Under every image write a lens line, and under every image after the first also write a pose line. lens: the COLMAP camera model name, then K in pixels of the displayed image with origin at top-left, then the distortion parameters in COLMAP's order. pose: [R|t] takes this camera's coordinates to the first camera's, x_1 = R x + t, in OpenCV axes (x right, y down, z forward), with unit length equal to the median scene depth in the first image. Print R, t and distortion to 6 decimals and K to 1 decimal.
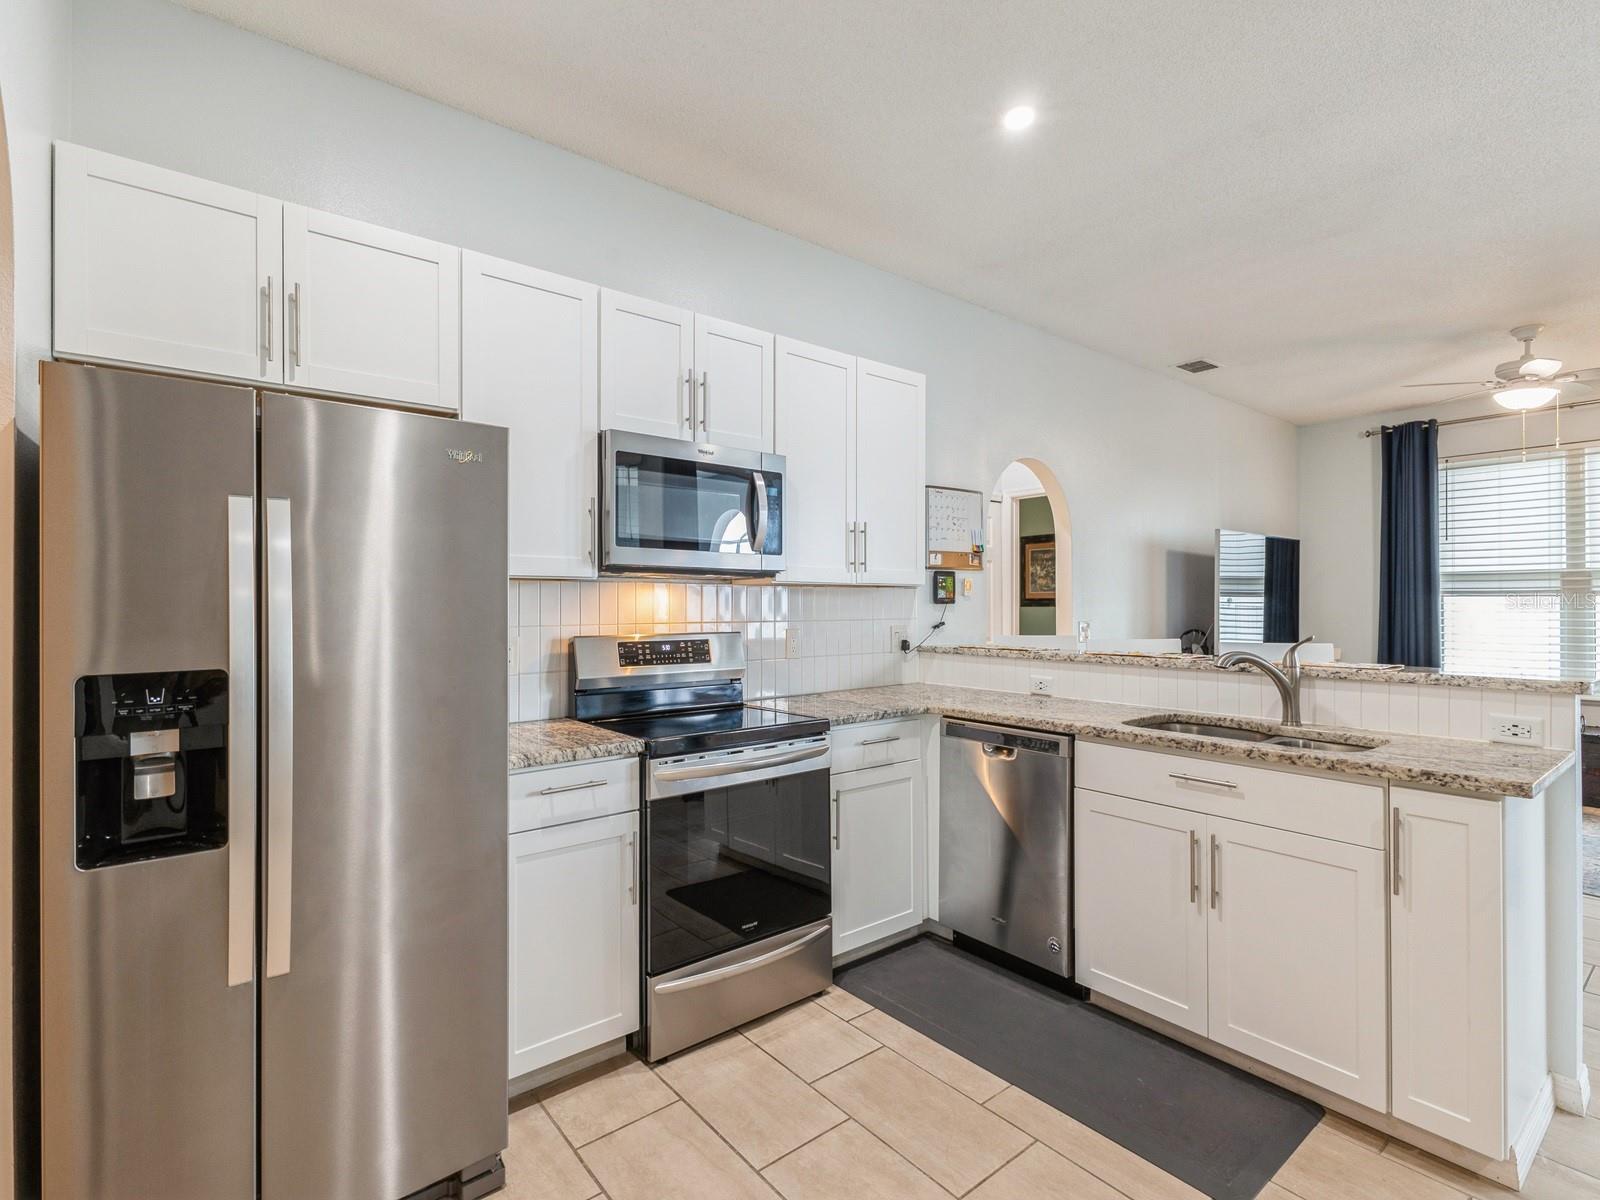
lens RADIAL K [[777.1, 0, 824.4], [0, 777.1, 605.7], [0, 0, 1]] dist [-0.002884, -0.001839]
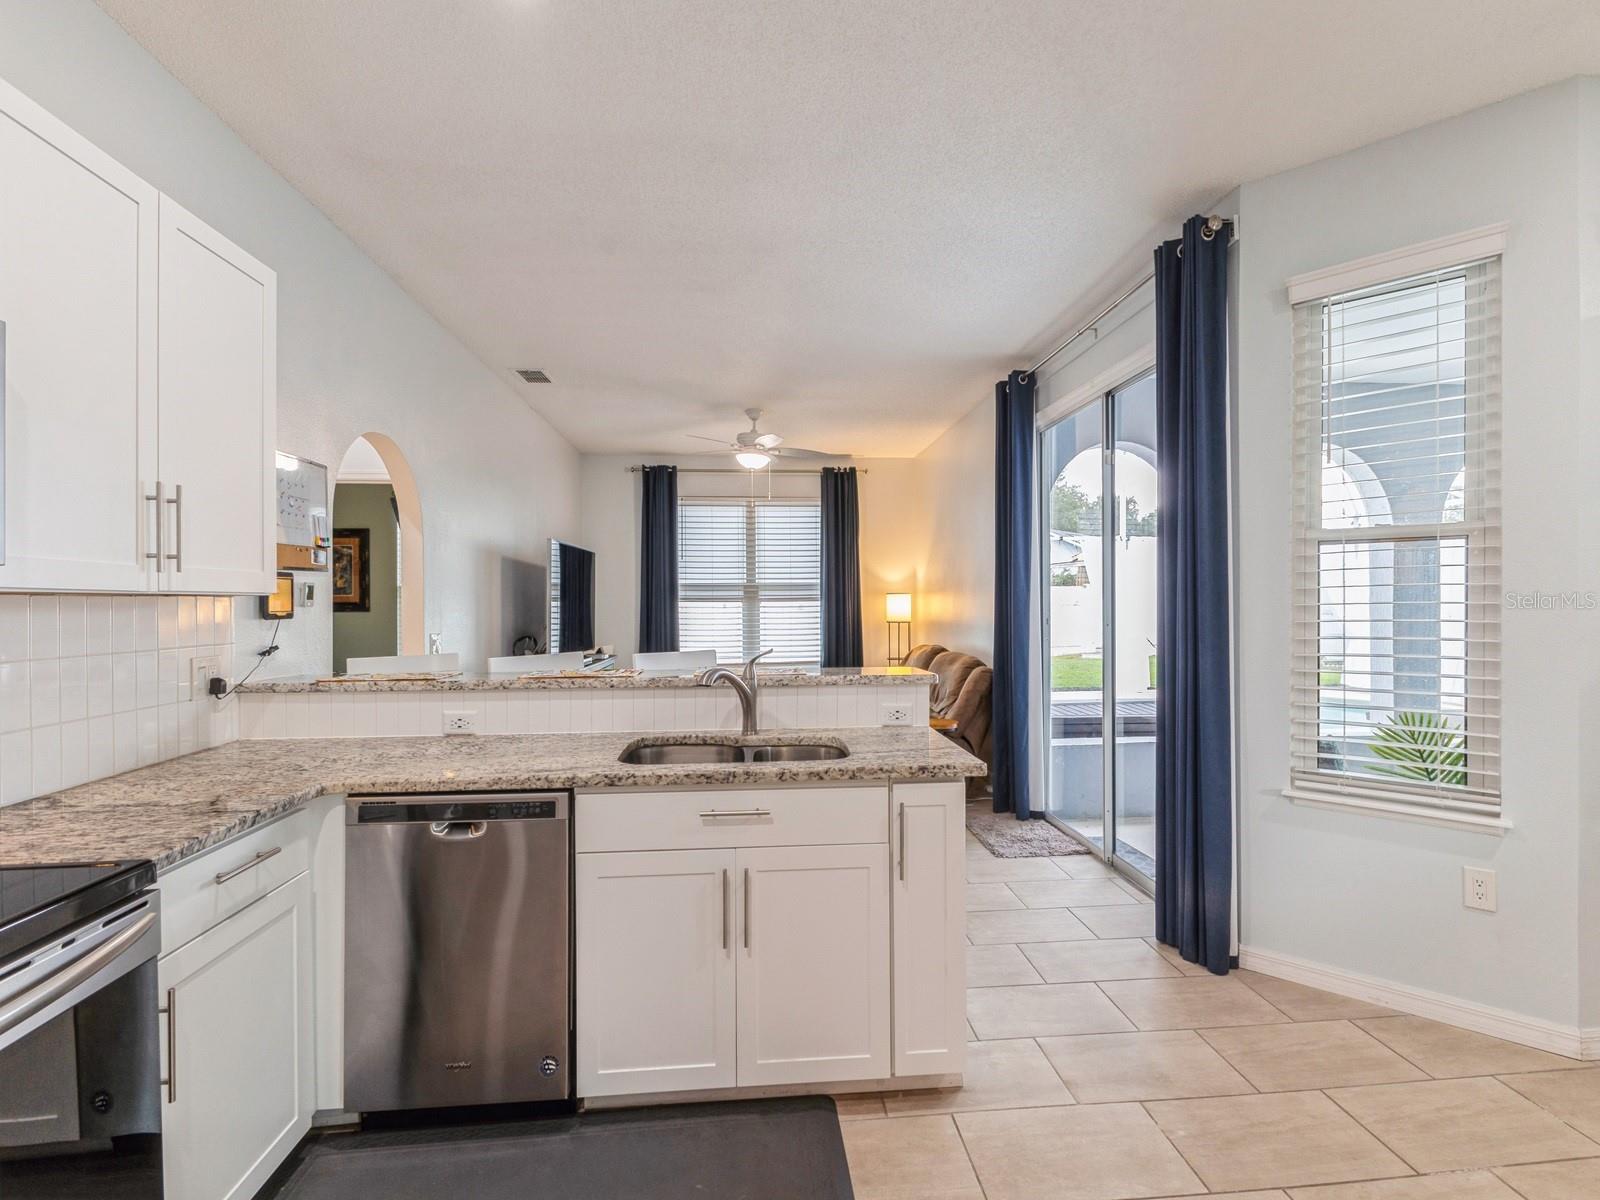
lens RADIAL K [[695.6, 0, 806.0], [0, 695.6, 605.6], [0, 0, 1]] dist [0.006867, -0.002760]
pose [[0.576131, -0.004813, 0.817343, -0.103643], [0.003714, 0.999988, 0.003271, -0.018629], [-0.817349, 0.001151, 0.576142, 0.327170]]
